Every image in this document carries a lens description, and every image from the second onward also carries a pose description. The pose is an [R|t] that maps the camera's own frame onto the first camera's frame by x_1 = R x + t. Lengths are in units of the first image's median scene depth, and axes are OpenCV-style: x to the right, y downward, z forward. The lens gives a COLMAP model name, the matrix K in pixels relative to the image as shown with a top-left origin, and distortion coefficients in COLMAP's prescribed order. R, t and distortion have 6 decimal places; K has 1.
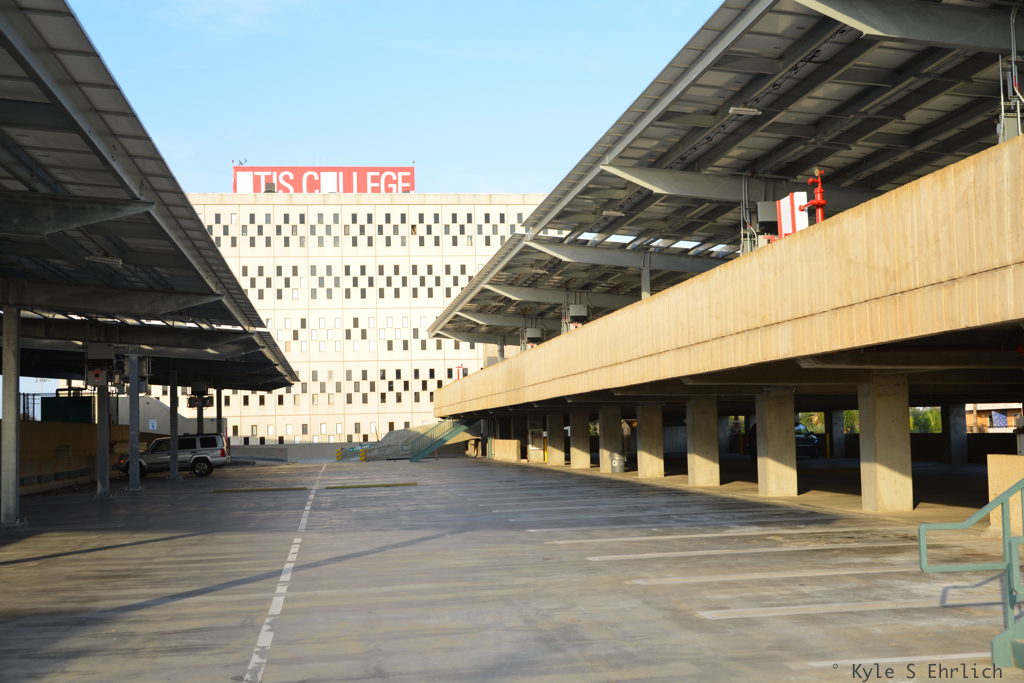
lens RADIAL K [[1300.0, 0, 514.4], [0, 1300.0, 339.1], [0, 0, 1]] dist [-0.016915, -0.007814]
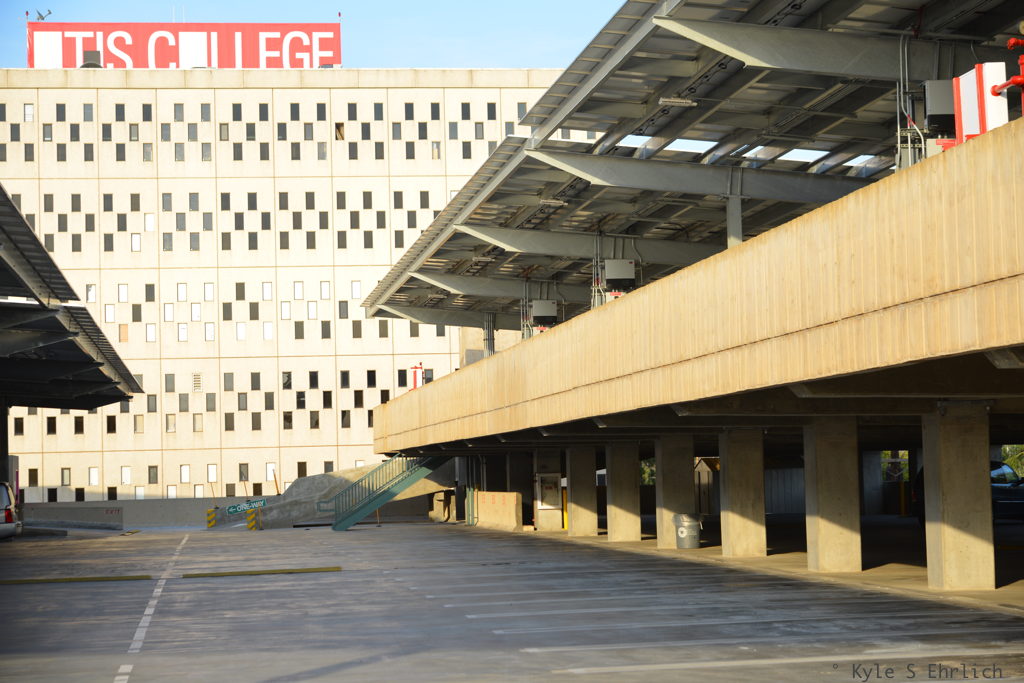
lens RADIAL K [[2230.3, 0, 511.5], [0, 2230.3, 338.2], [0, 0, 1]] dist [0.004877, 0.376849]
pose [[0.999996, -0.001997, -0.002057, 0.001845], [0.002014, 0.999961, 0.008601, -0.000040], [0.002039, -0.008605, 0.999961, 0.002175]]
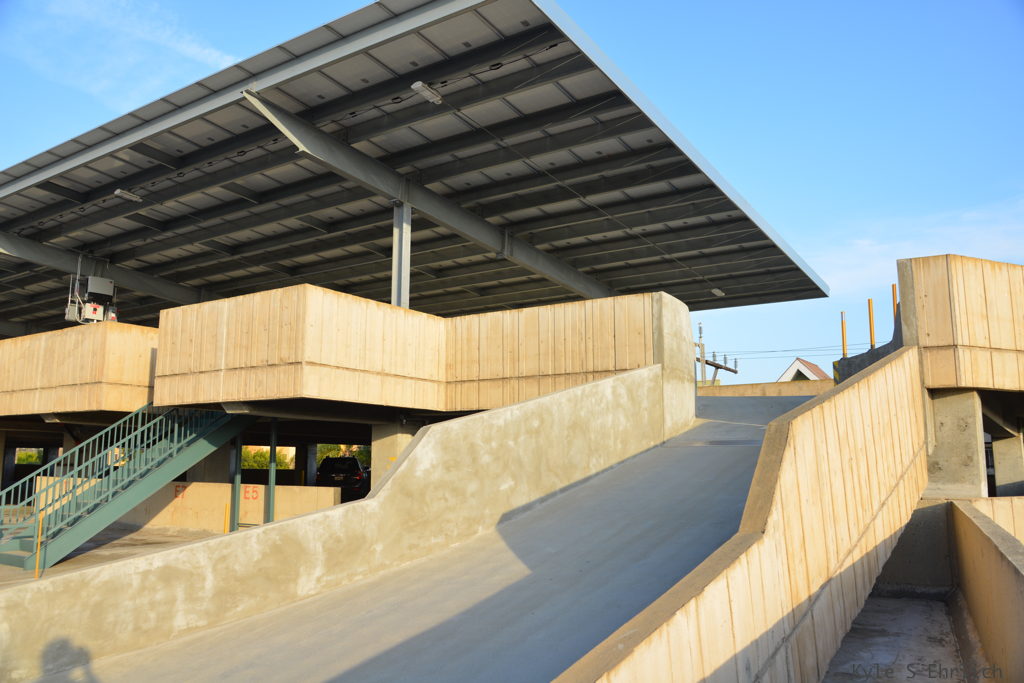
lens RADIAL K [[797.1, 0, 513.3], [0, 797.1, 339.0], [0, 0, 1]] dist [-0.054577, 0.015762]
pose [[0.671432, 0.130379, 0.729507, -0.008513], [-0.065810, 0.991003, -0.116543, -0.005636], [-0.738138, 0.030242, 0.673972, -0.073211]]
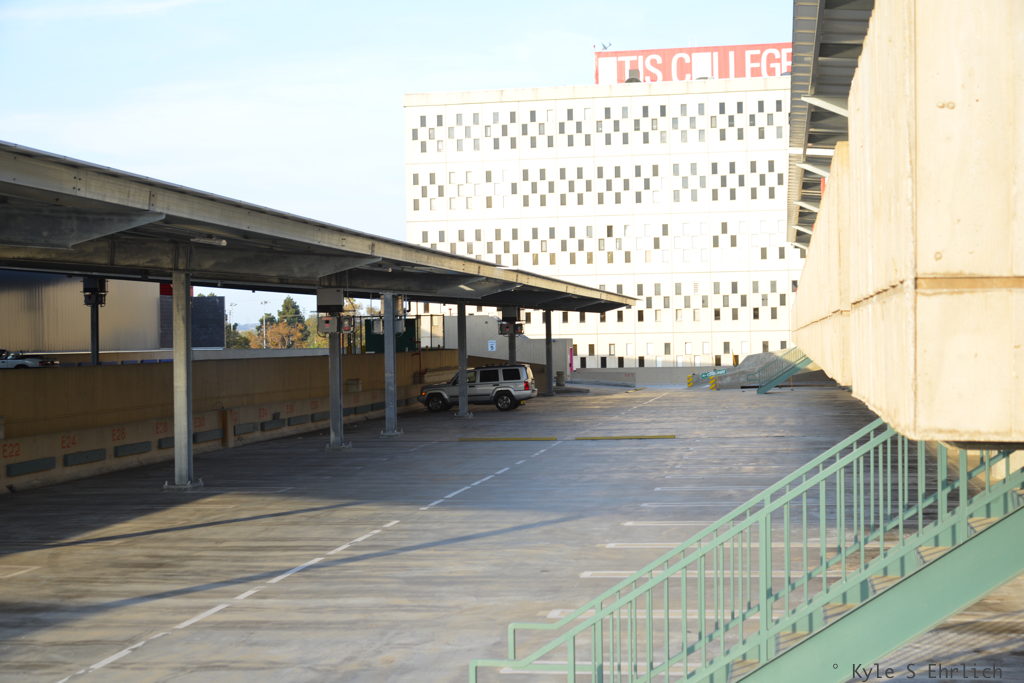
lens RADIAL K [[1496.7, 0, 507.0], [0, 1496.7, 337.5], [0, 0, 1]] dist [-0.030027, 0.026945]
pose [[0.950124, 0.006975, -0.311795, 0.073196], [0.016039, 0.997334, 0.071187, -0.017750], [0.311460, -0.072637, 0.947479, -0.010443]]
